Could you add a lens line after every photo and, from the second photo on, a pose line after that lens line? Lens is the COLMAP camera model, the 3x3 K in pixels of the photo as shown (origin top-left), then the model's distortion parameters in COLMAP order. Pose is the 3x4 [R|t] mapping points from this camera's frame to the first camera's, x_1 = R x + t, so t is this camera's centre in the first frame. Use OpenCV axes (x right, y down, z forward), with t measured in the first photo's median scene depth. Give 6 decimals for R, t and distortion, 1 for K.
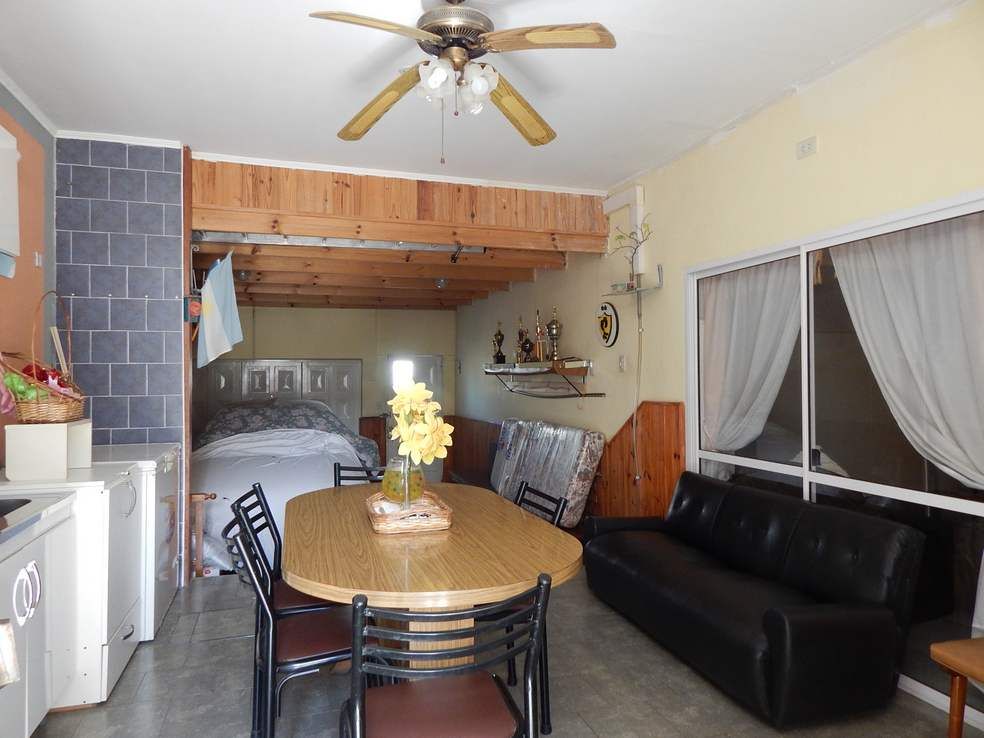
lens RADIAL K [[654.6, 0, 492.5], [0, 654.6, 365.7], [0, 0, 1]] dist [0.012180, -0.008802]
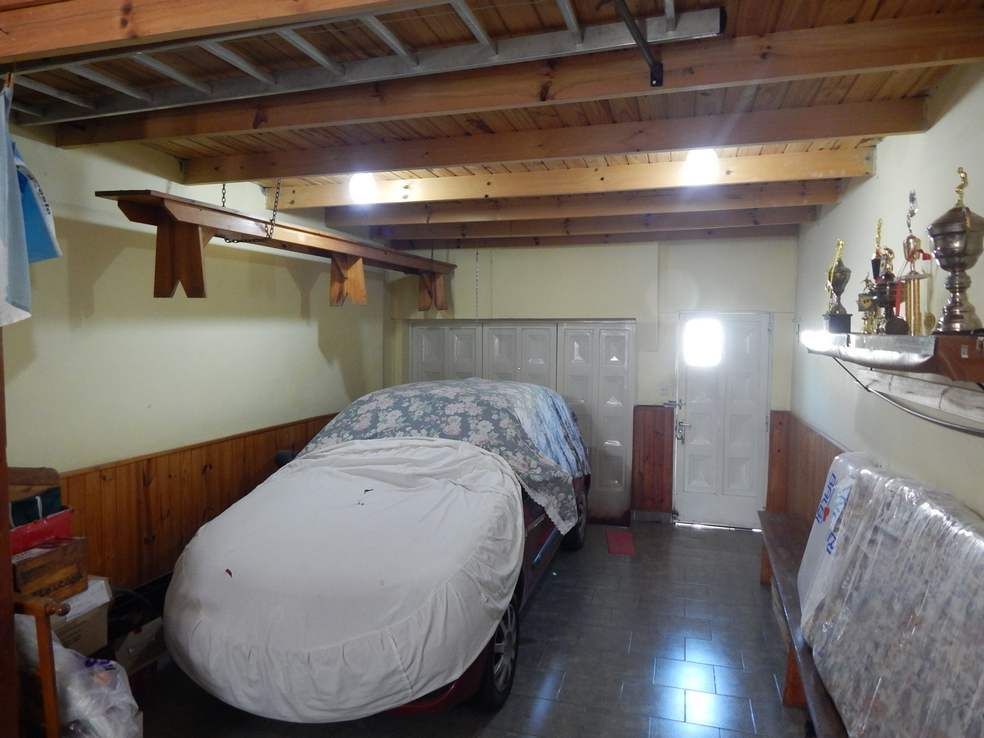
lens RADIAL K [[654.6, 0, 492.5], [0, 654.6, 365.7], [0, 0, 1]] dist [0.012180, -0.008802]
pose [[0.832142, 0.039242, -0.553173, 0.068195], [-0.000145, 0.997509, 0.070545, -0.011914], [0.554563, -0.058623, 0.830074, 0.472106]]
